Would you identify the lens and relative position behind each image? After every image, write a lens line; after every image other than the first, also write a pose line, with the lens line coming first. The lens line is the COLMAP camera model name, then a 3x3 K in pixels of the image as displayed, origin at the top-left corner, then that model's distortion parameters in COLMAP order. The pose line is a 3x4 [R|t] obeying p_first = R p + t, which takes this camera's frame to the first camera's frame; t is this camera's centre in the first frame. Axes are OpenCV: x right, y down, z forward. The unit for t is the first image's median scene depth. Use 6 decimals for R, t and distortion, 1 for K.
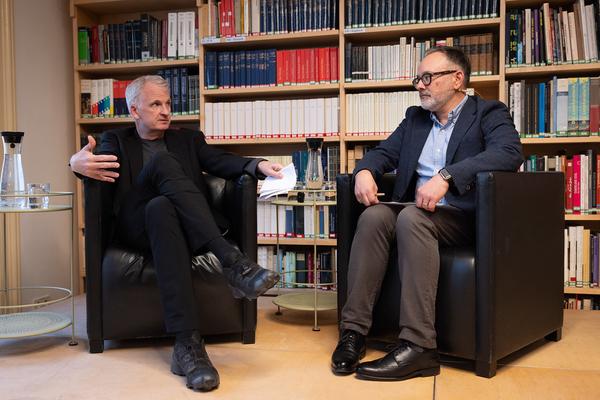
lens RADIAL K [[617.6, 0, 290.0], [0, 617.6, 209.7], [0, 0, 1]] dist [0.012390, 0.012612]
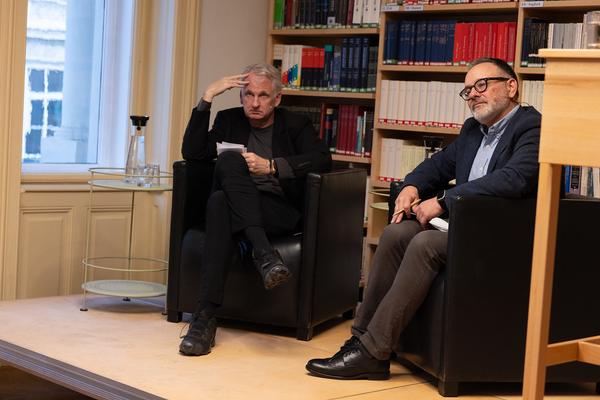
lens RADIAL K [[1167.2, 0, 300.0], [0, 1167.2, 200.0], [0, 0, 1]] dist [0.011224, 0.174770]
pose [[0.851134, 0.099612, -0.515410, 0.619803], [-0.094113, 0.994879, 0.036863, -0.057601], [0.516443, 0.017131, 0.856150, -0.437605]]
